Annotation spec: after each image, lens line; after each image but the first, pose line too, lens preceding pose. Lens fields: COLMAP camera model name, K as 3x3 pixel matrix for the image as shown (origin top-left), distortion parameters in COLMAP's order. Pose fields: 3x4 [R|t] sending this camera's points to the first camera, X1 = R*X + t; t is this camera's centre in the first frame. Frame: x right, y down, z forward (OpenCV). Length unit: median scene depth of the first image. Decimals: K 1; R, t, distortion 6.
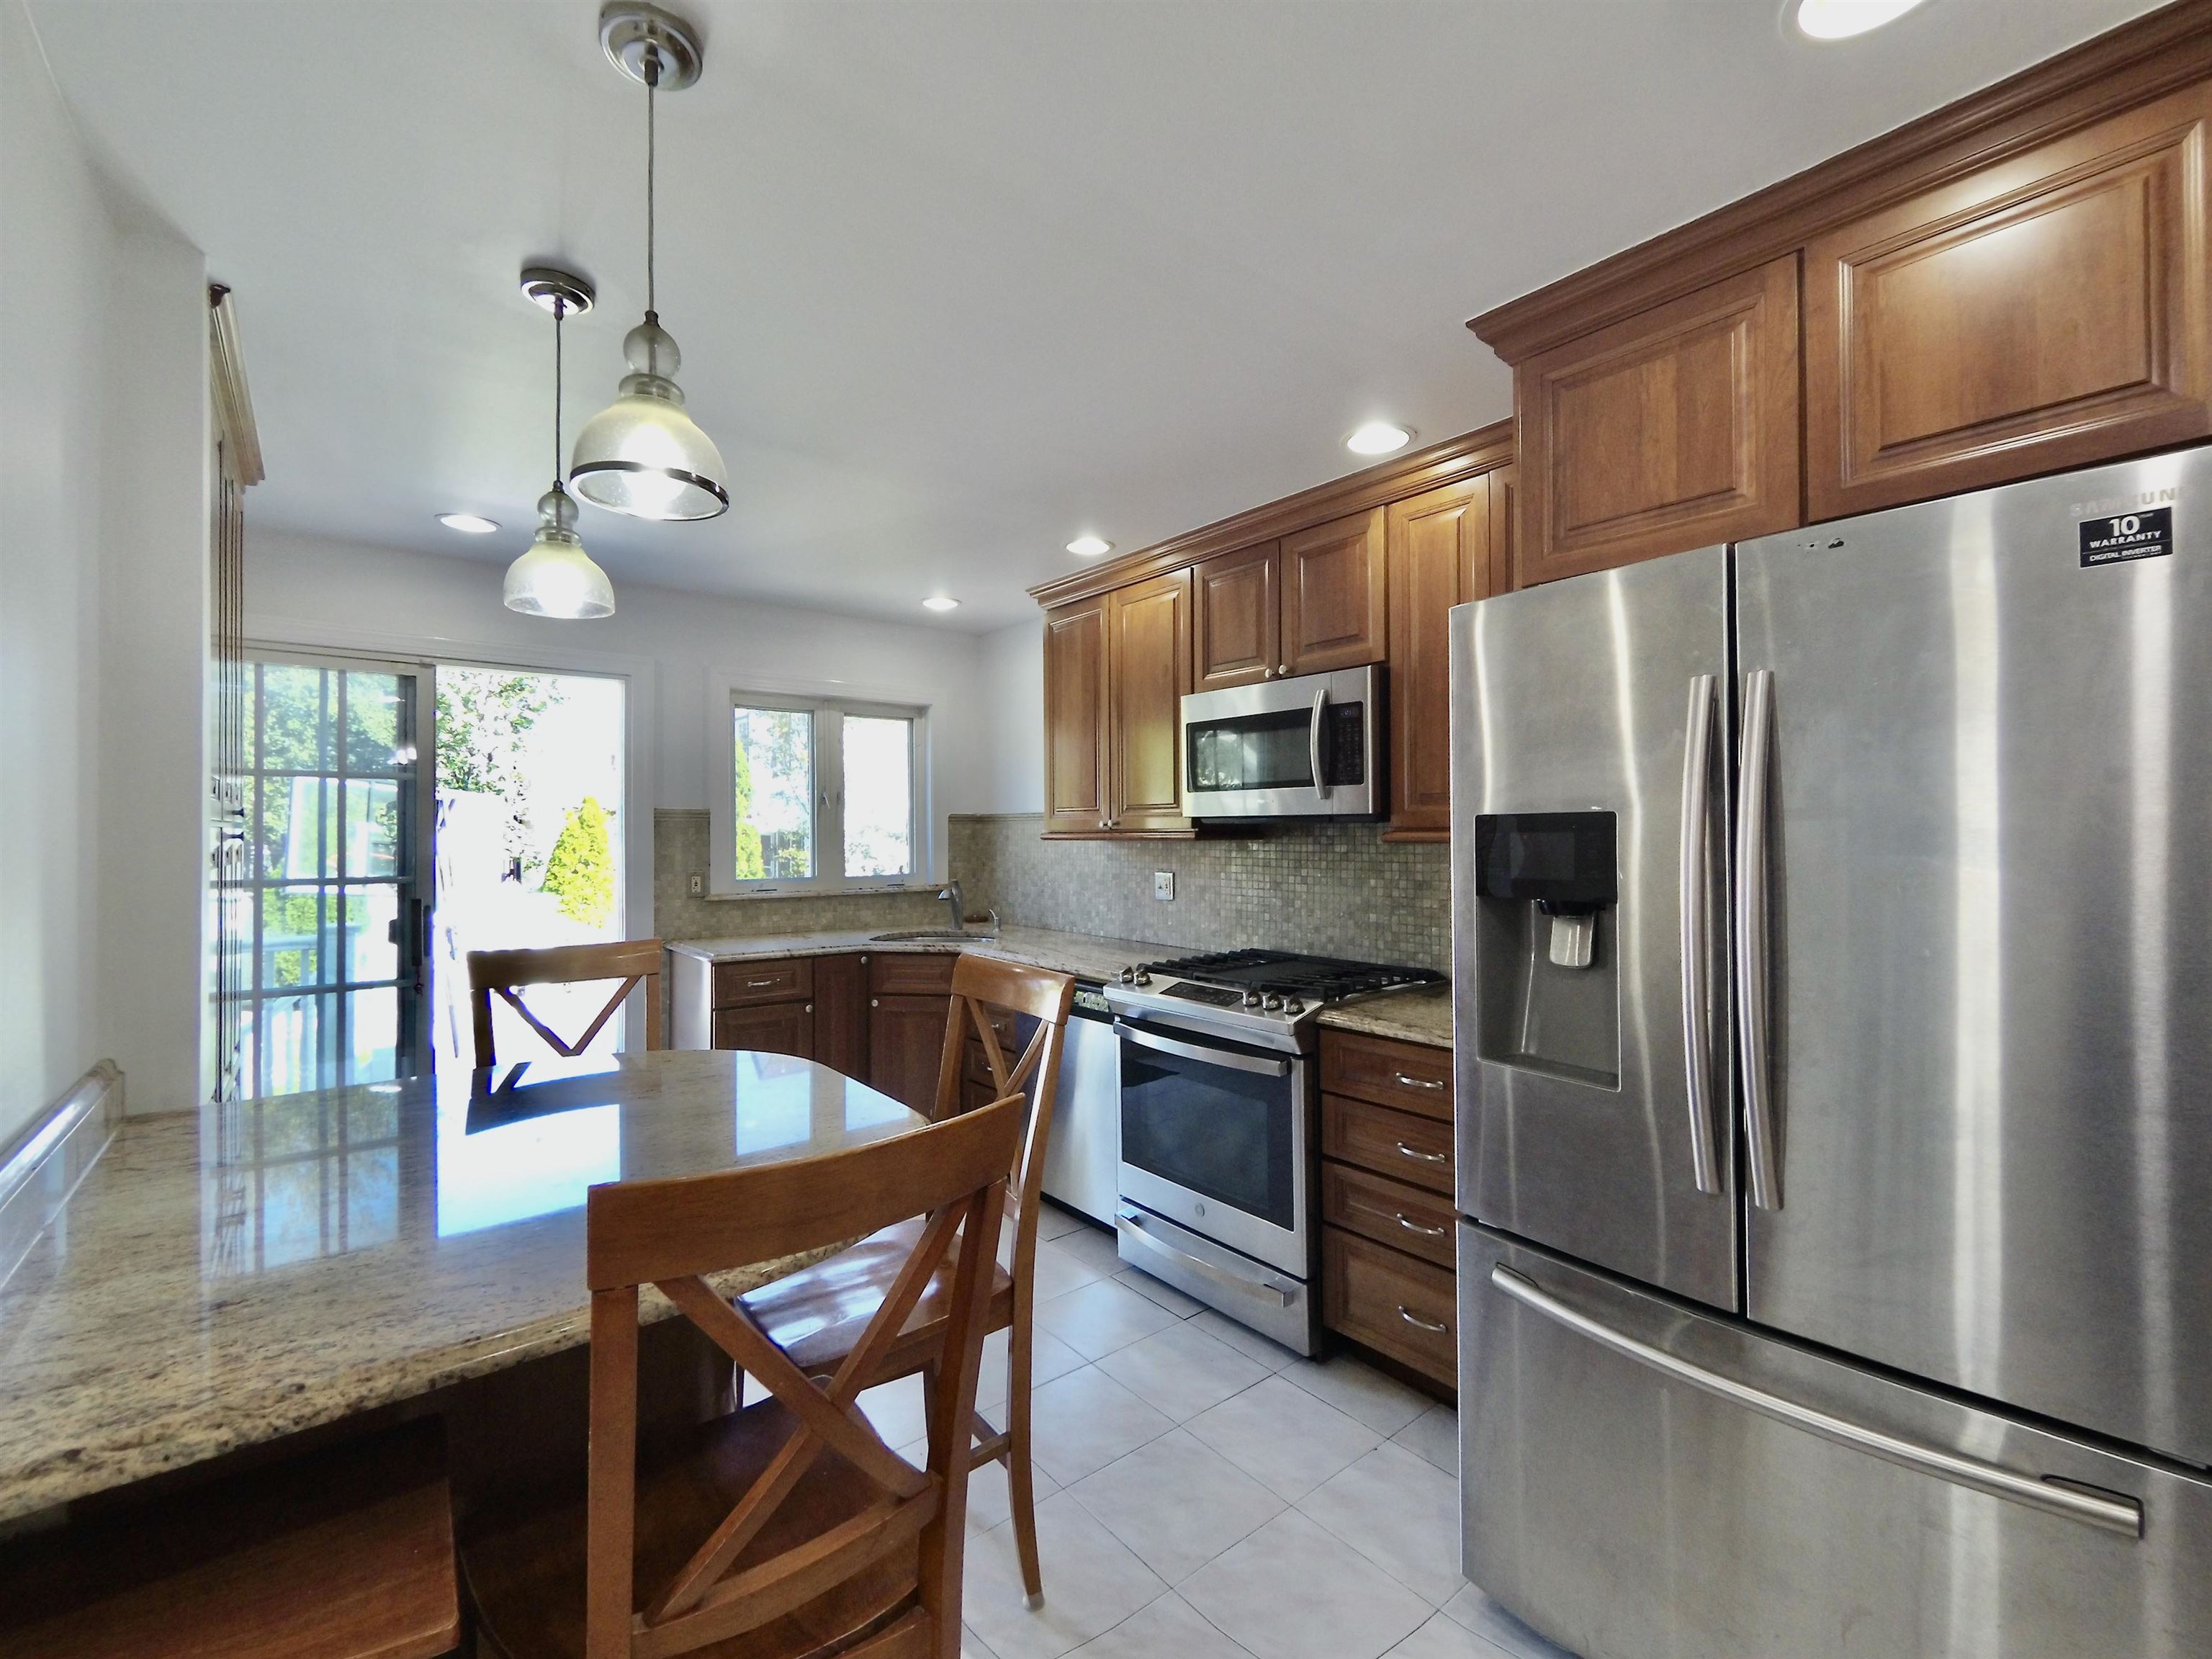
lens RADIAL K [[950.7, 0, 1097.8], [0, 950.7, 833.2], [0, 0, 1]] dist [-0.003367, -0.000402]
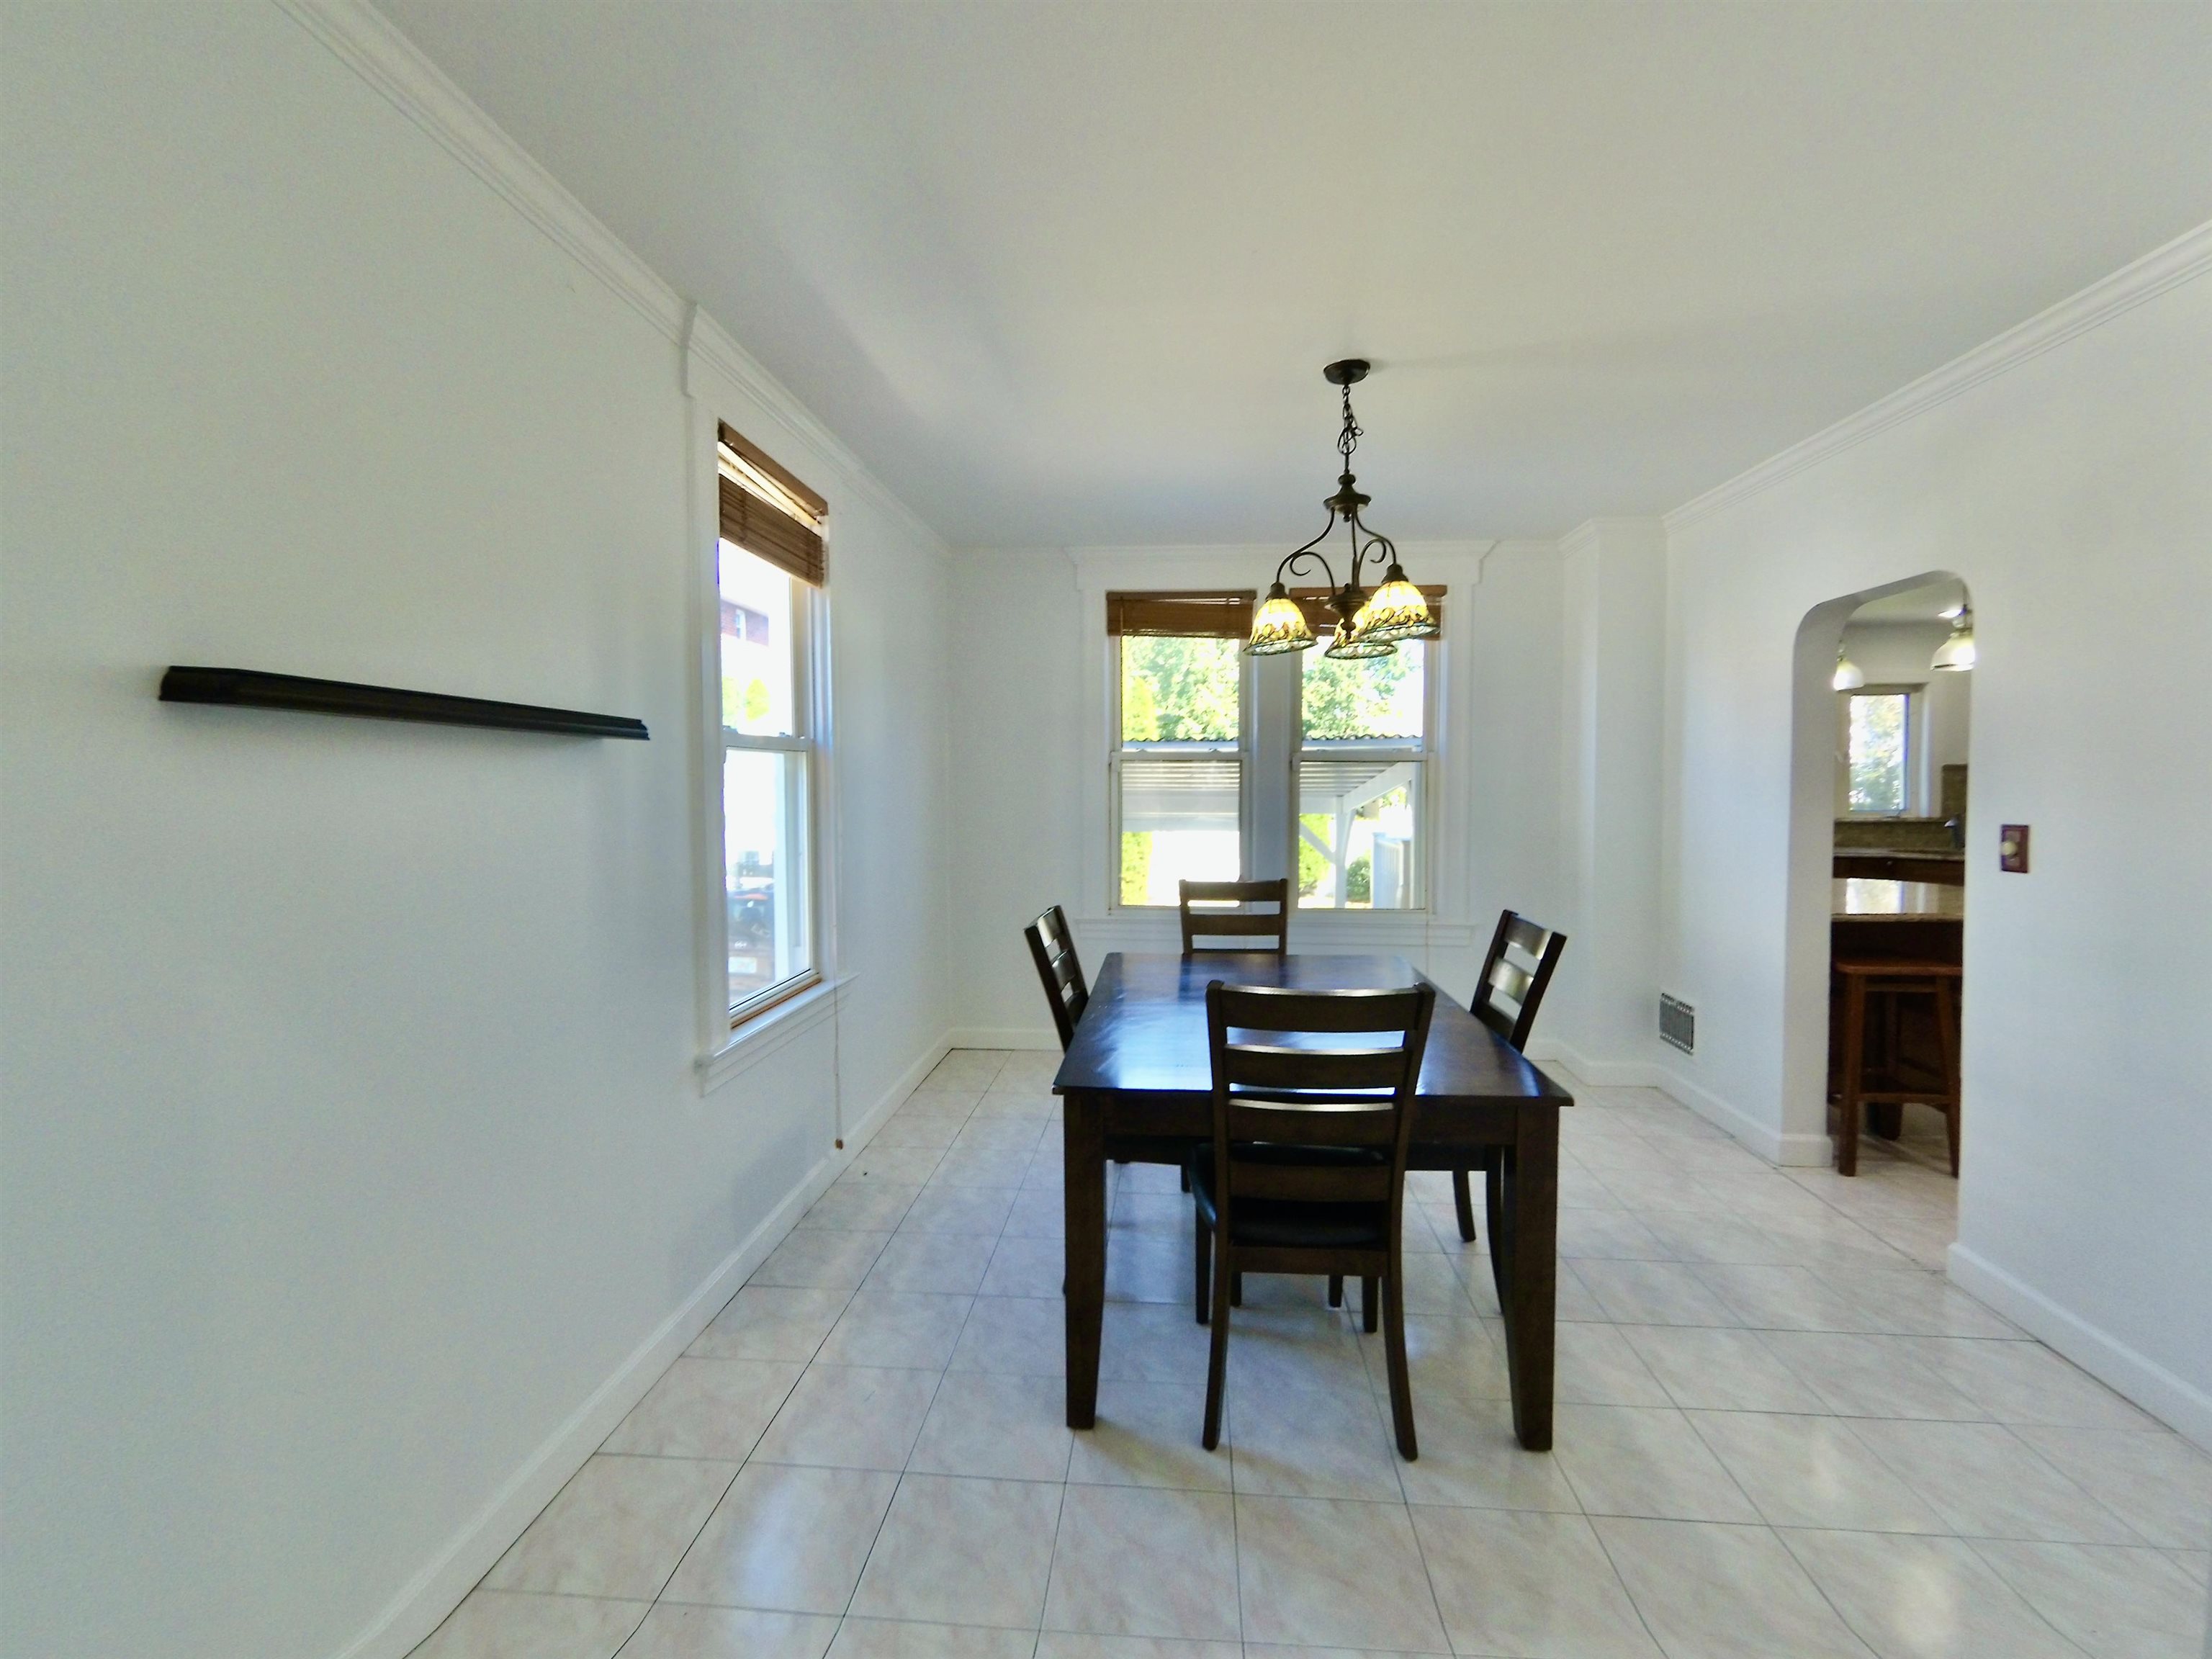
lens RADIAL K [[950.7, 0, 1109.1], [0, 950.7, 828.4], [0, 0, 1]] dist [-0.003367, -0.000402]
pose [[0.730893, 0.030651, -0.681803, -0.167157], [0.005403, 0.998700, 0.050690, -0.006733], [0.682470, -0.040732, 0.729777, -1.224005]]
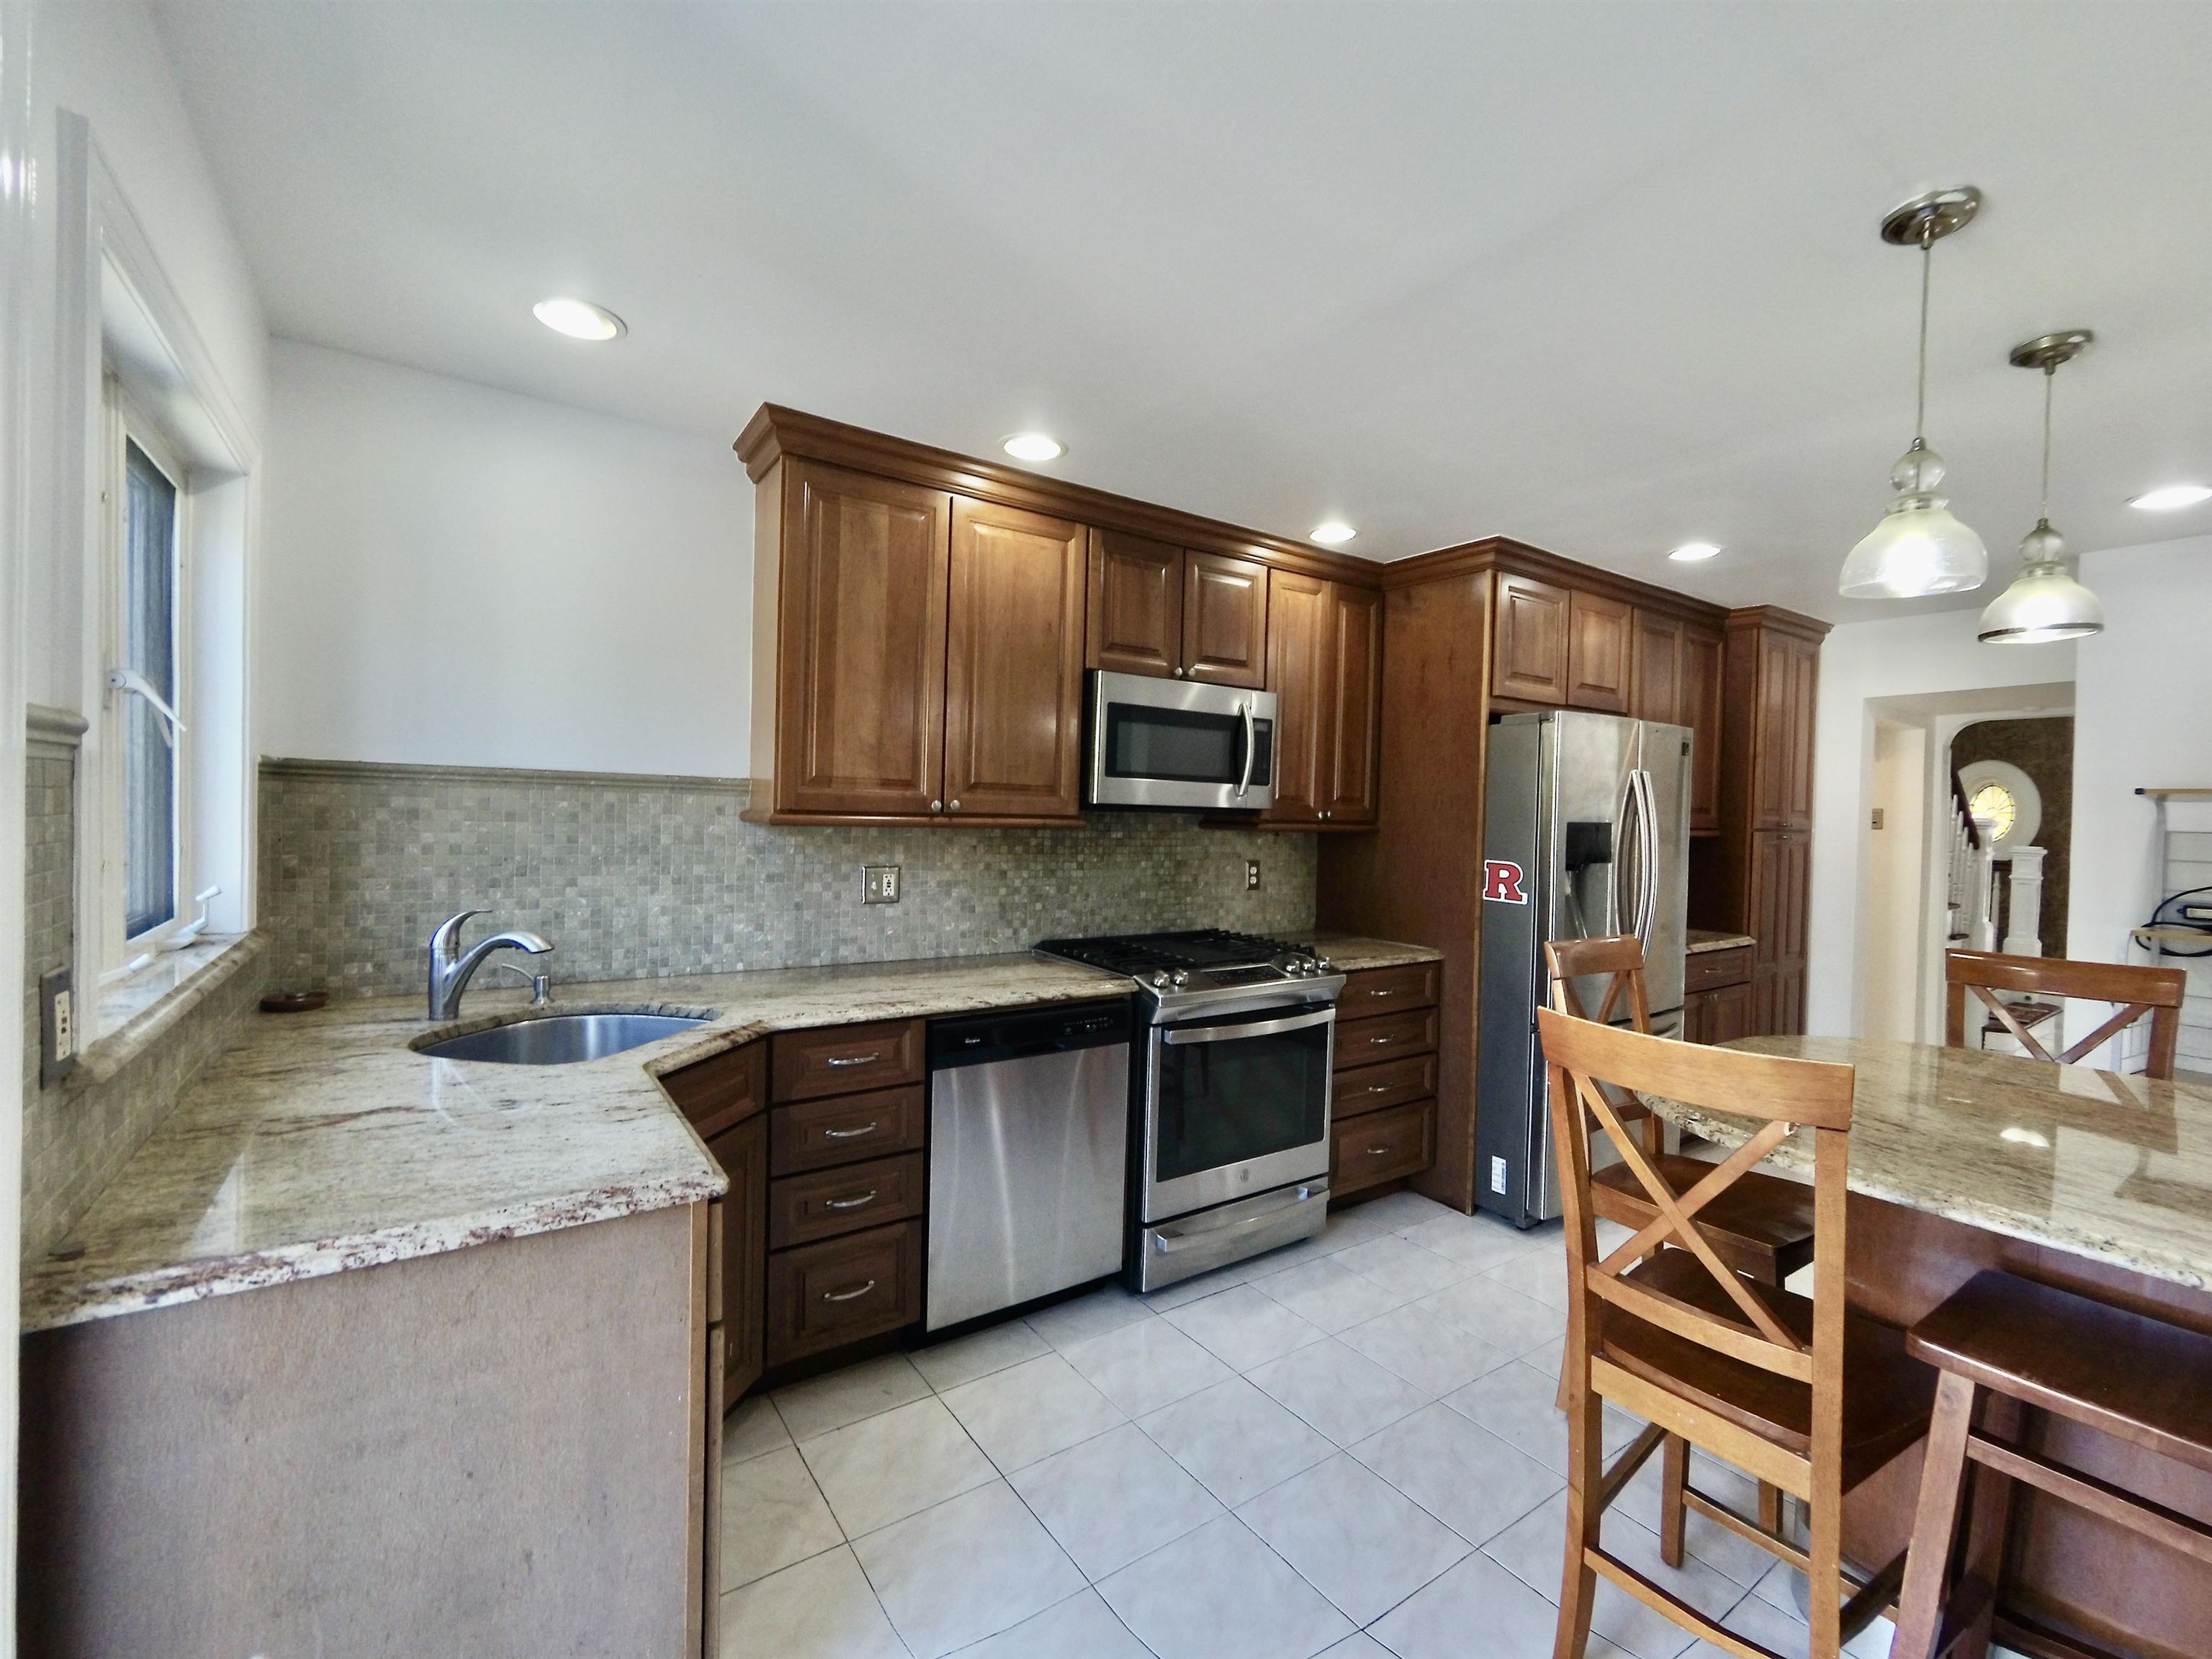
lens RADIAL K [[950.7, 0, 1113.0], [0, 950.7, 830.9], [0, 0, 1]] dist [-0.003367, -0.000402]
pose [[0.062069, -0.014338, 0.997969, -0.879220], [-0.024607, 0.999571, 0.015892, -0.005573], [-0.997768, -0.025544, 0.061689, 0.994530]]
